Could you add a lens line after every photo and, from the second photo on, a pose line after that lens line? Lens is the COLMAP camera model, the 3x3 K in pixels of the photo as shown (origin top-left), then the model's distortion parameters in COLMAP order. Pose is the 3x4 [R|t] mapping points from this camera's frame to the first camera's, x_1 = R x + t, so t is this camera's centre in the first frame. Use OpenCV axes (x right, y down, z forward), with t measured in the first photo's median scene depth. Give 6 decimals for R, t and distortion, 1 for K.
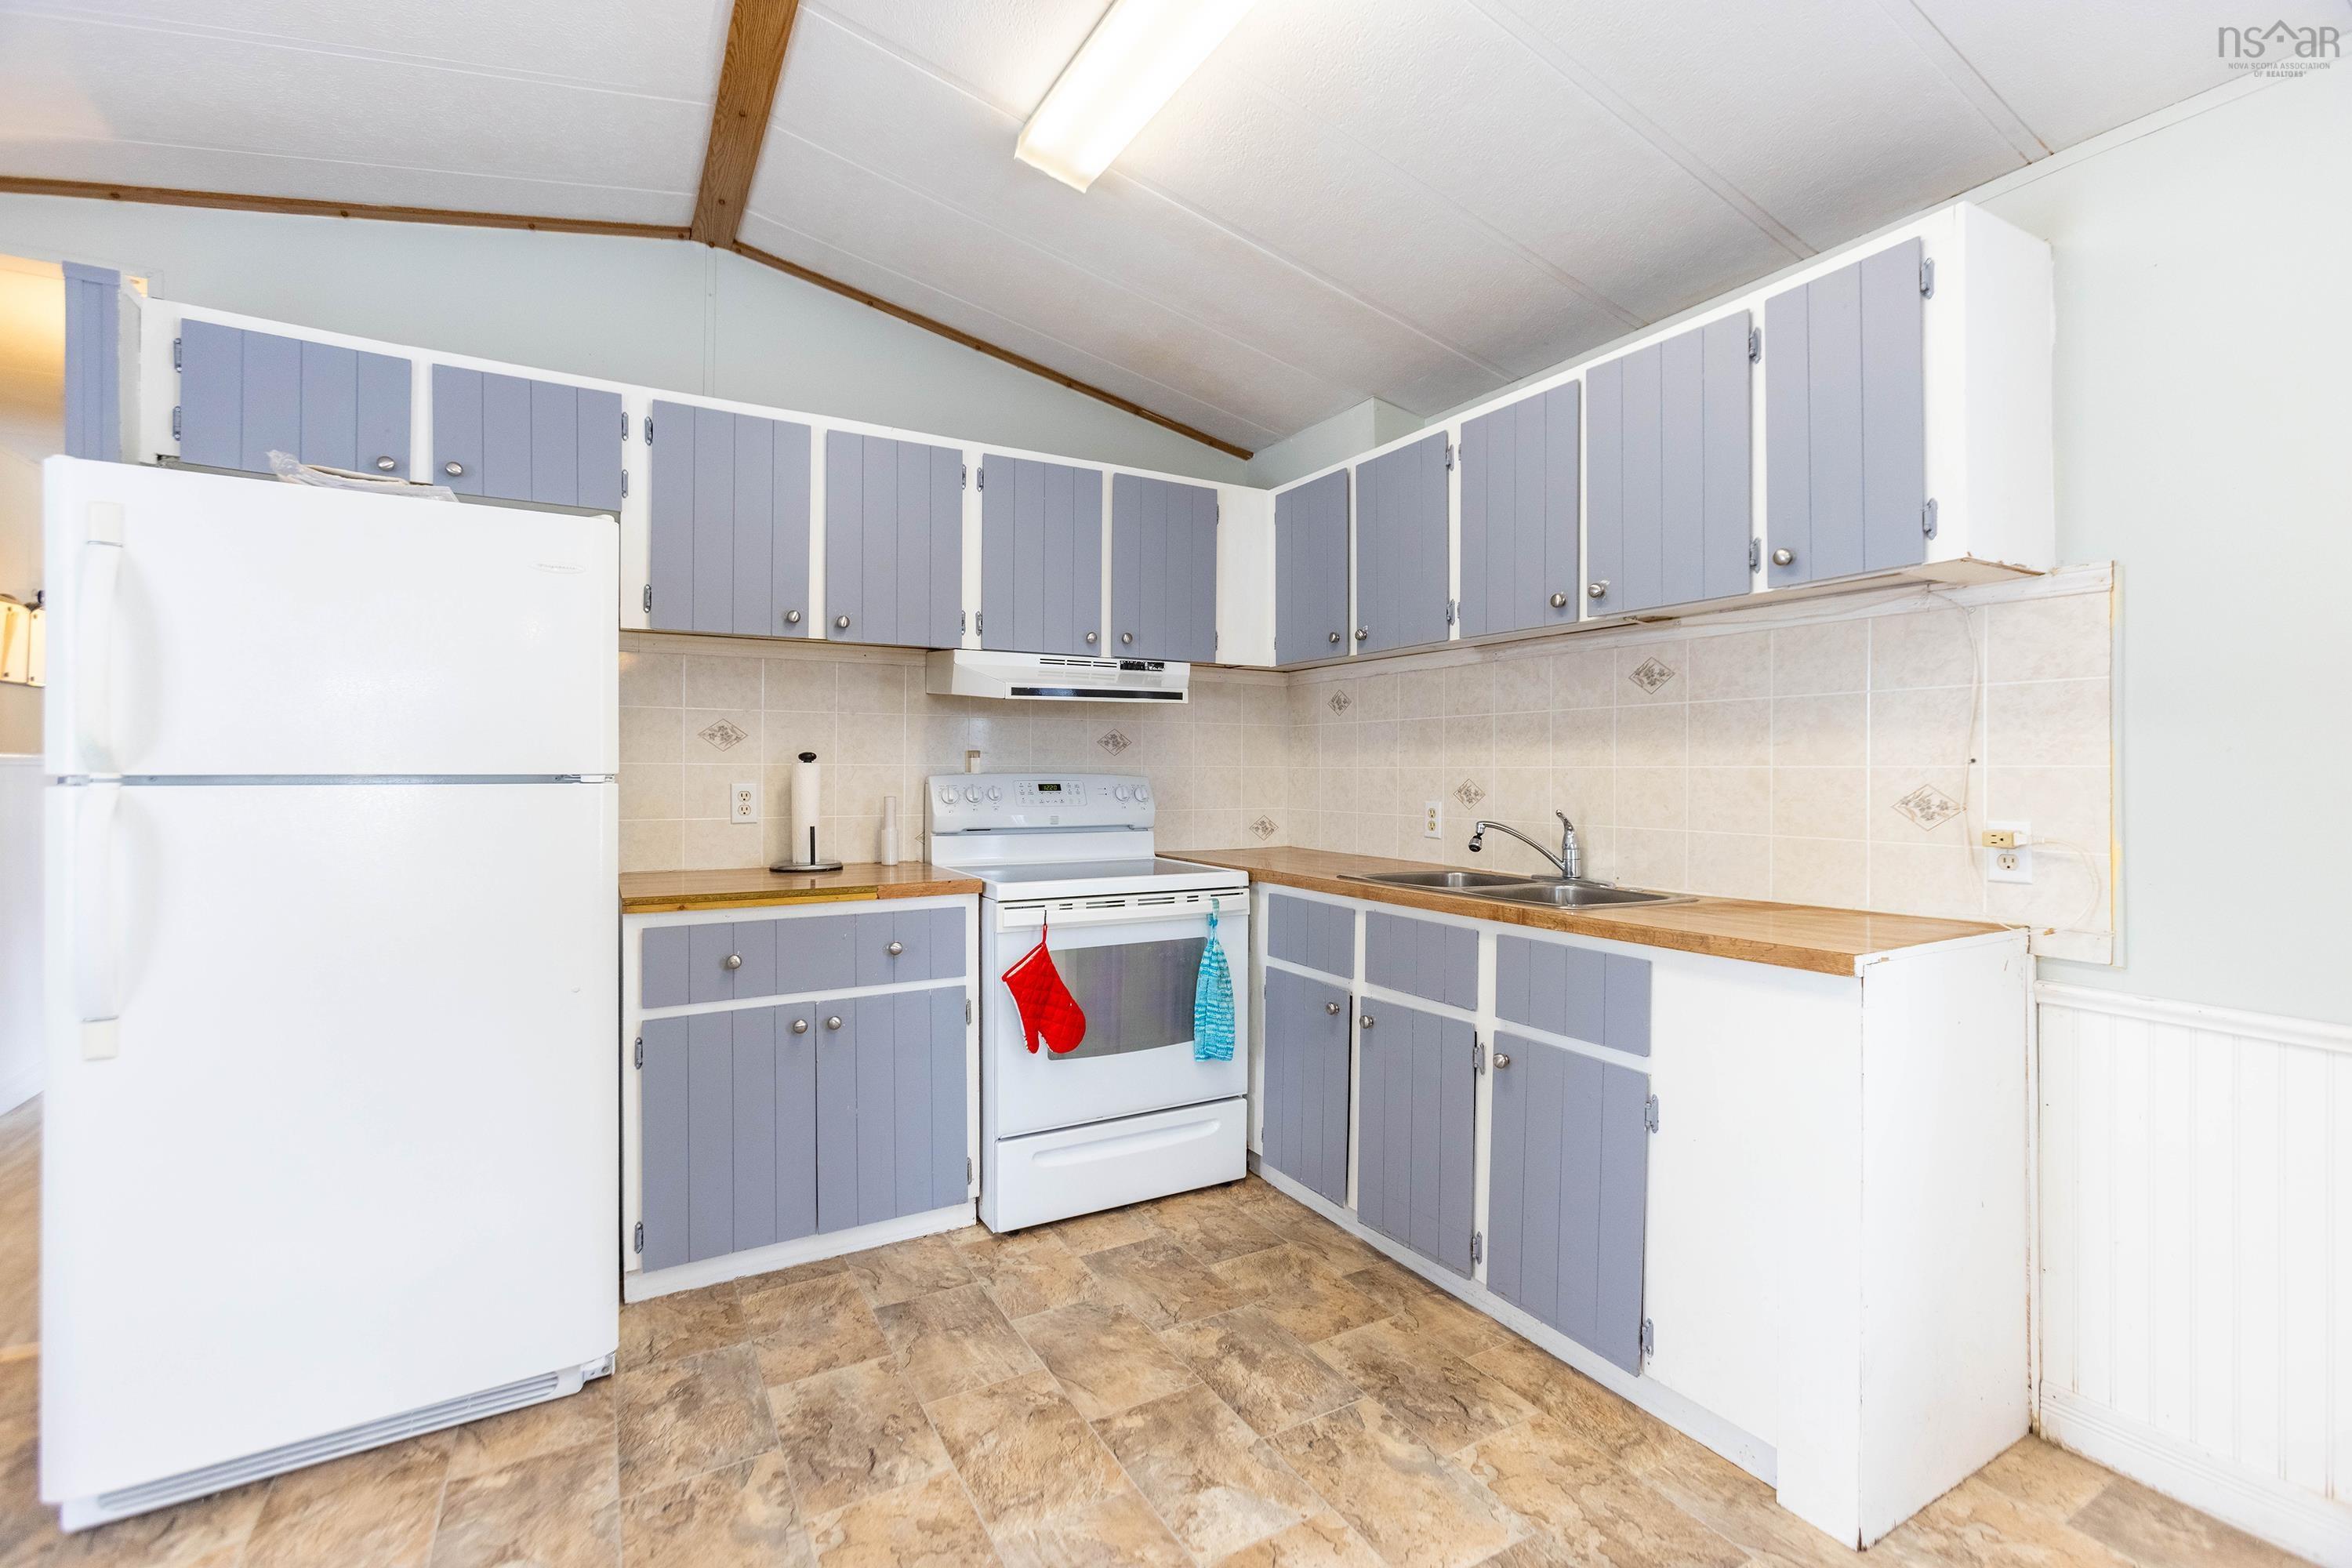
lens RADIAL K [[1037.0, 0, 1189.4], [0, 1037.0, 767.8], [0, 0, 1]] dist [-0.021269, 0.019144]
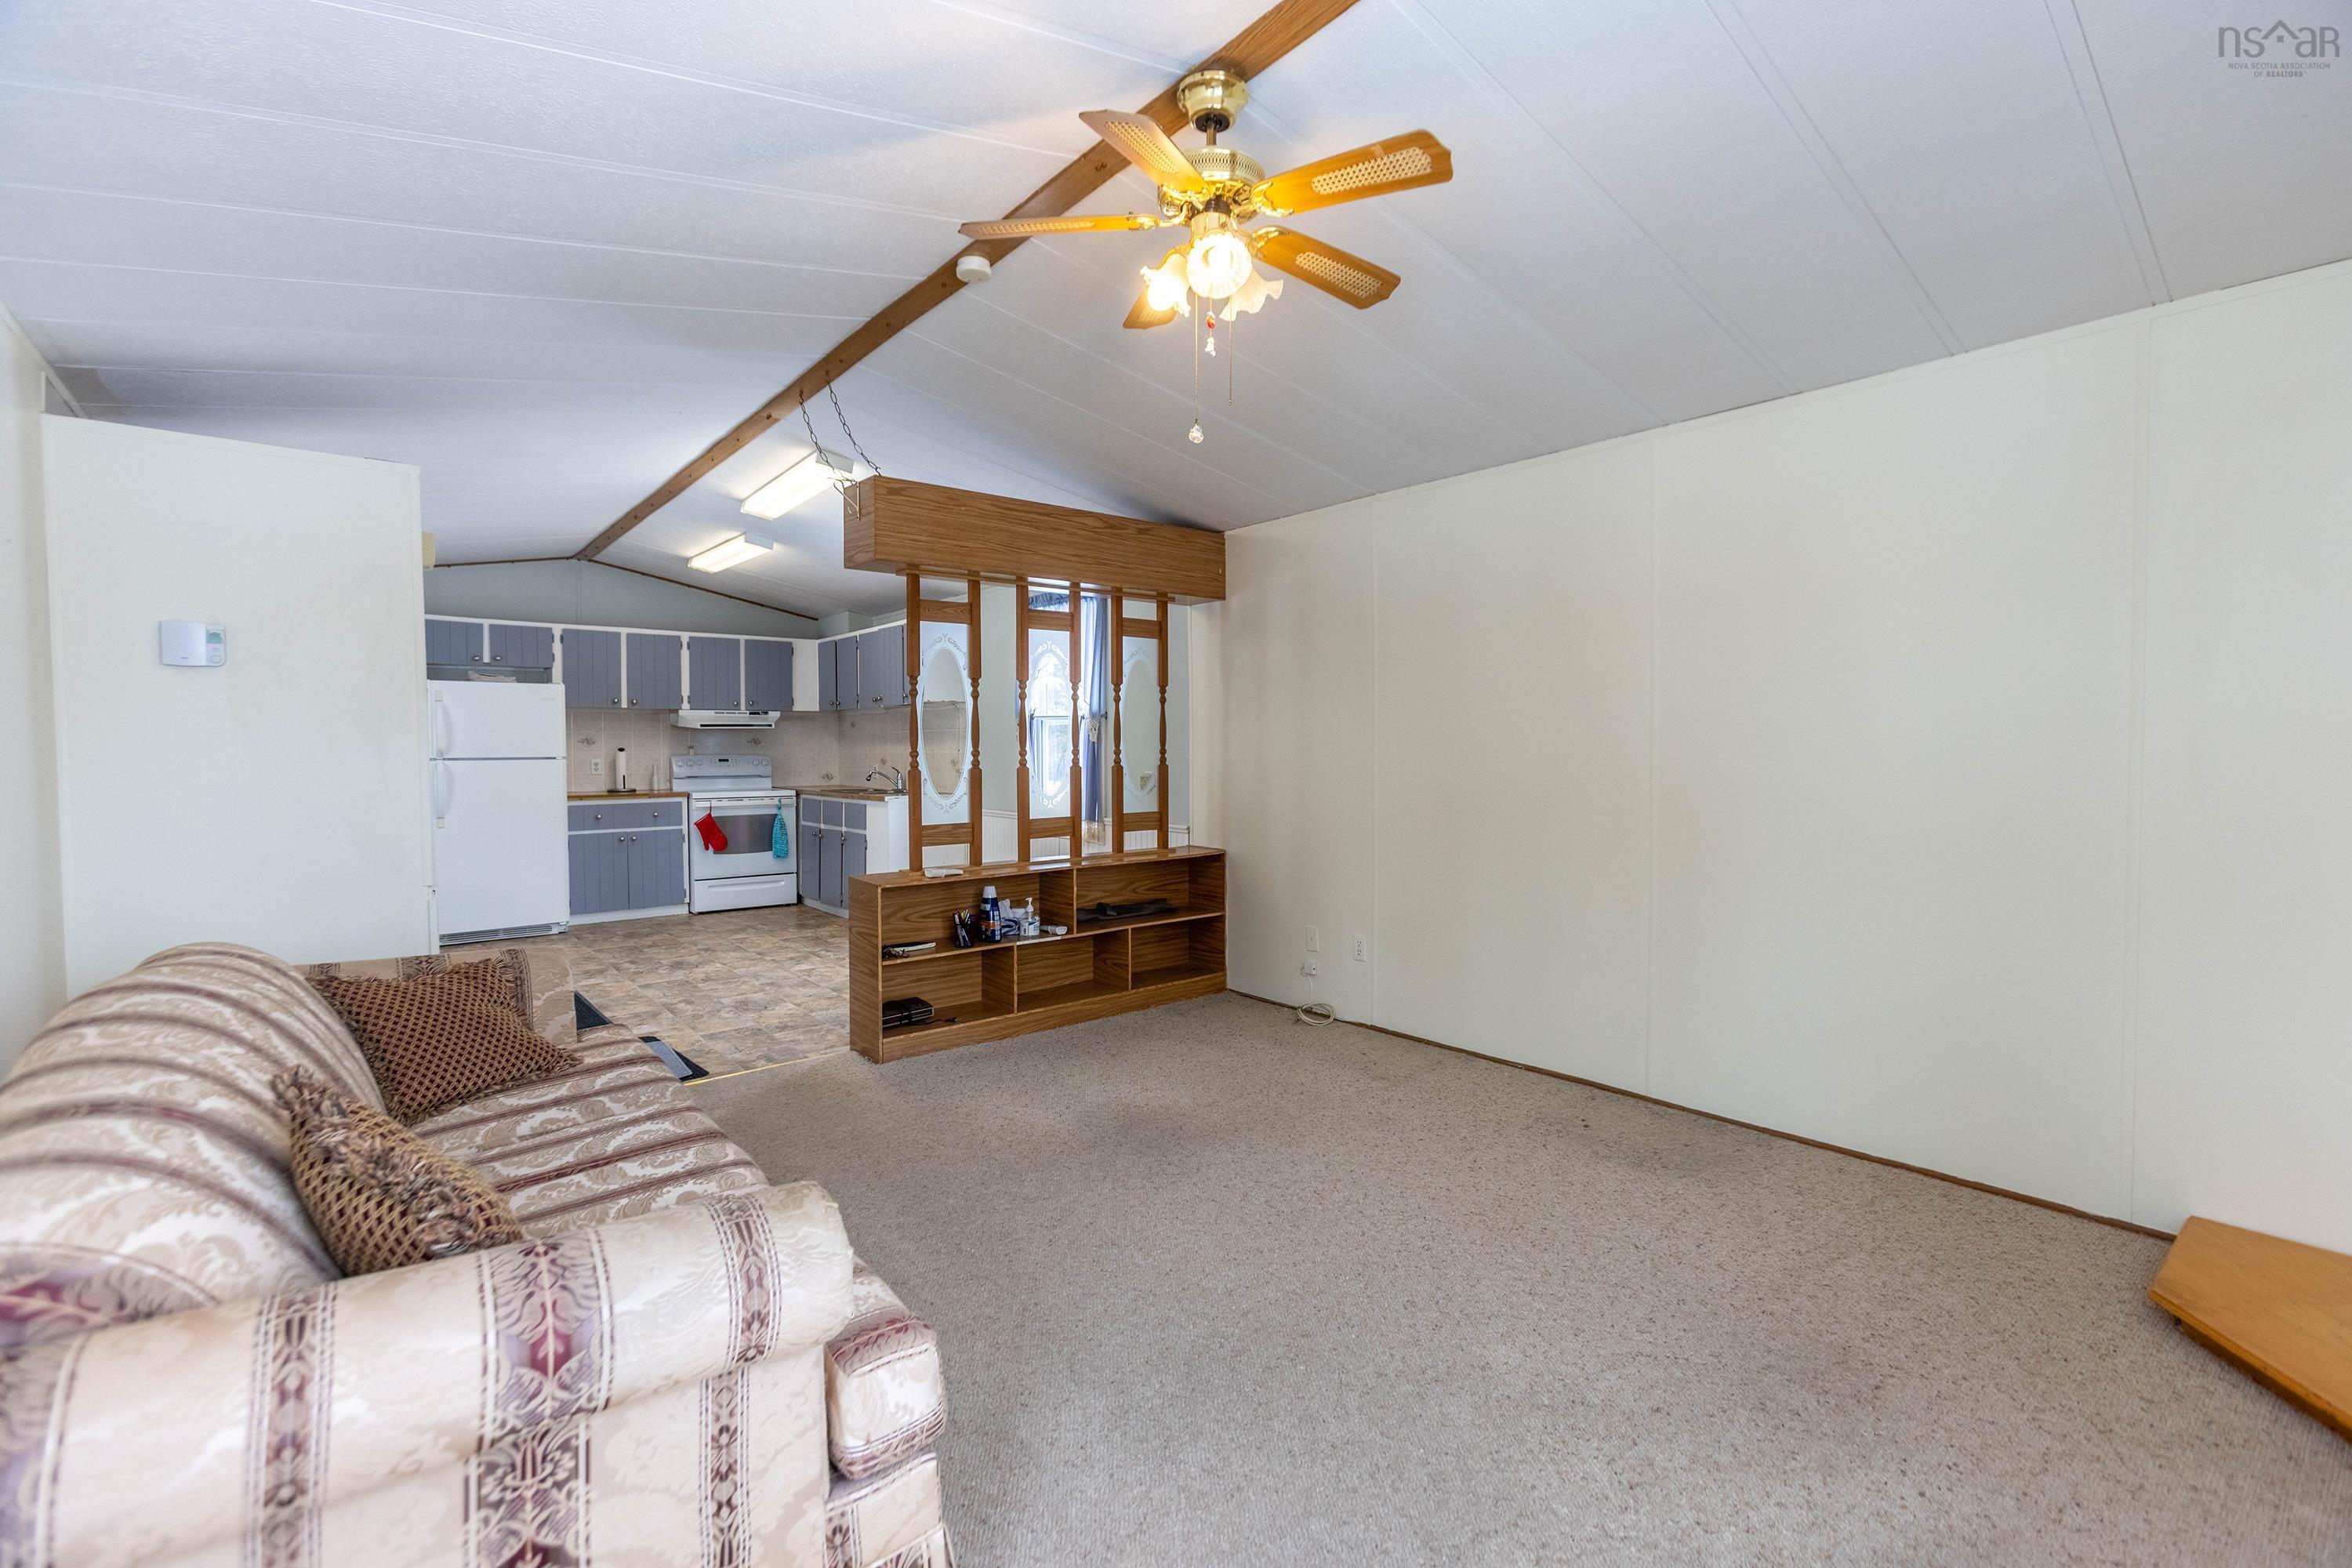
lens RADIAL K [[1037.0, 0, 1189.4], [0, 1037.0, 767.8], [0, 0, 1]] dist [-0.021269, 0.019144]
pose [[0.985315, -0.010574, 0.170421, 0.688876], [0.006666, 0.999702, 0.023485, -0.018457], [-0.170619, -0.022004, 0.985091, -2.079849]]
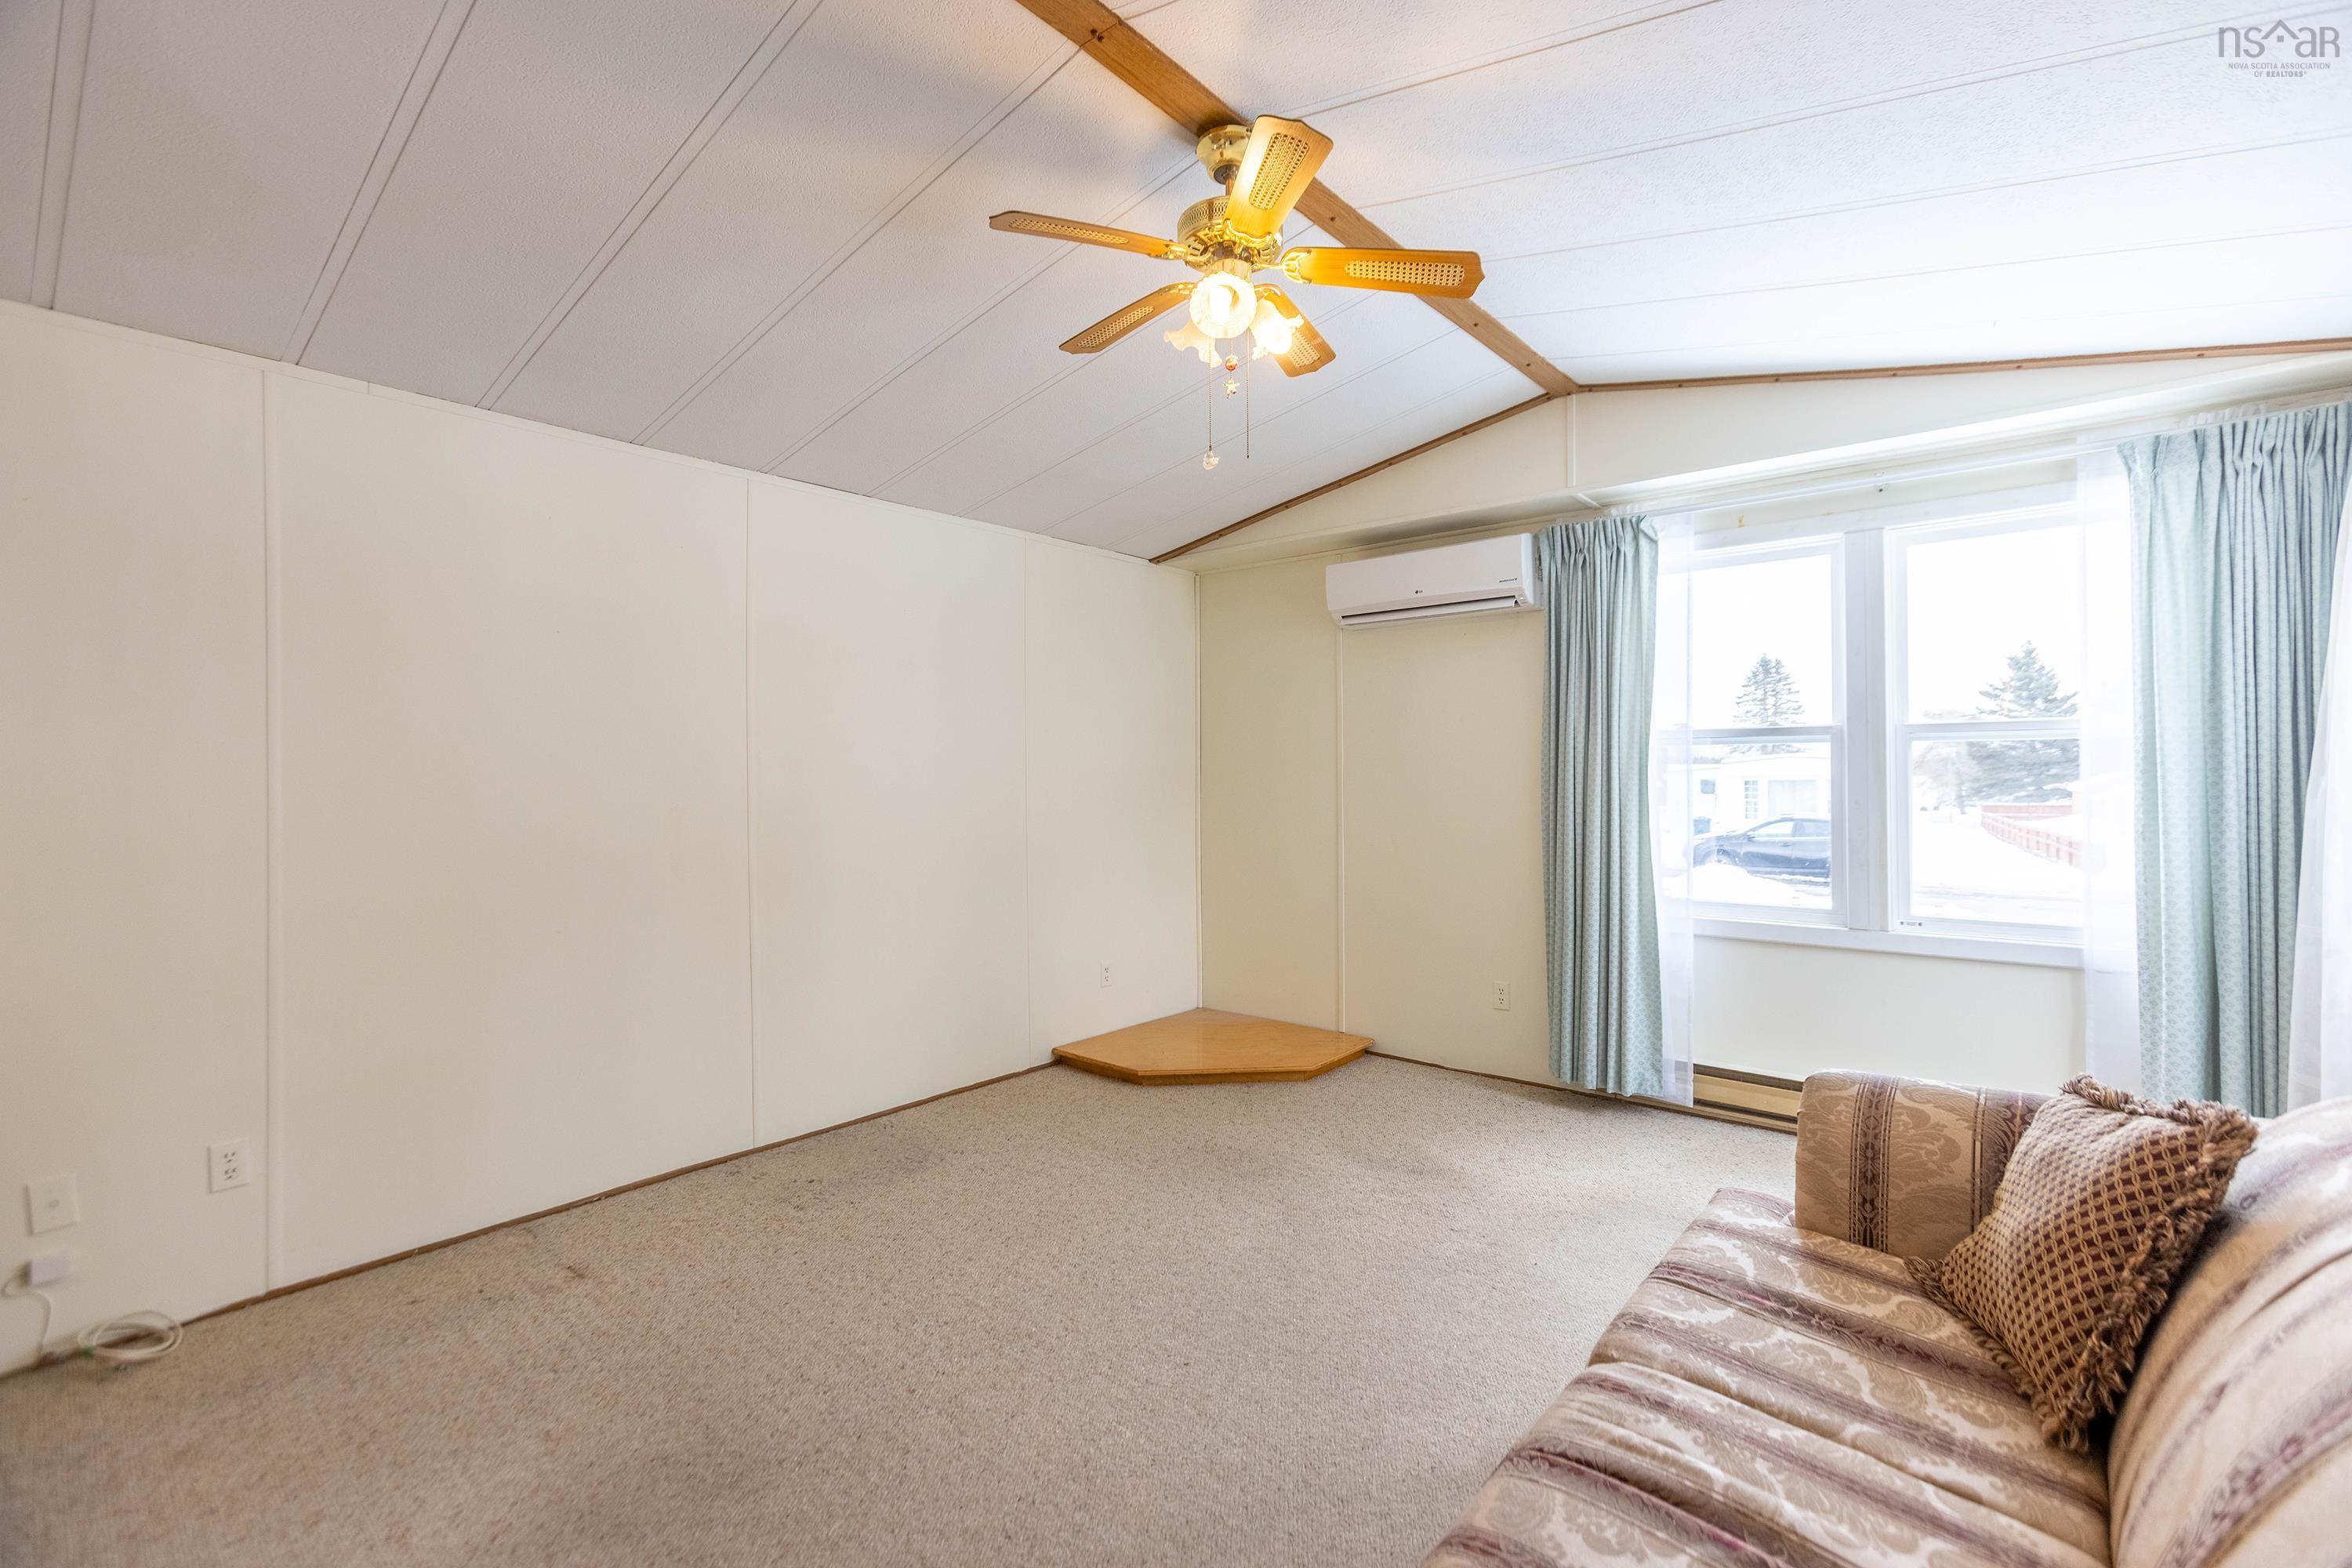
lens RADIAL K [[1037.0, 0, 1189.4], [0, 1037.0, 767.8], [0, 0, 1]] dist [-0.021269, 0.019144]
pose [[-0.340661, 0.010152, 0.940132, 0.074096], [0.008228, 0.999936, -0.007816, -0.022797], [-0.940150, 0.005072, -0.340722, -0.936088]]
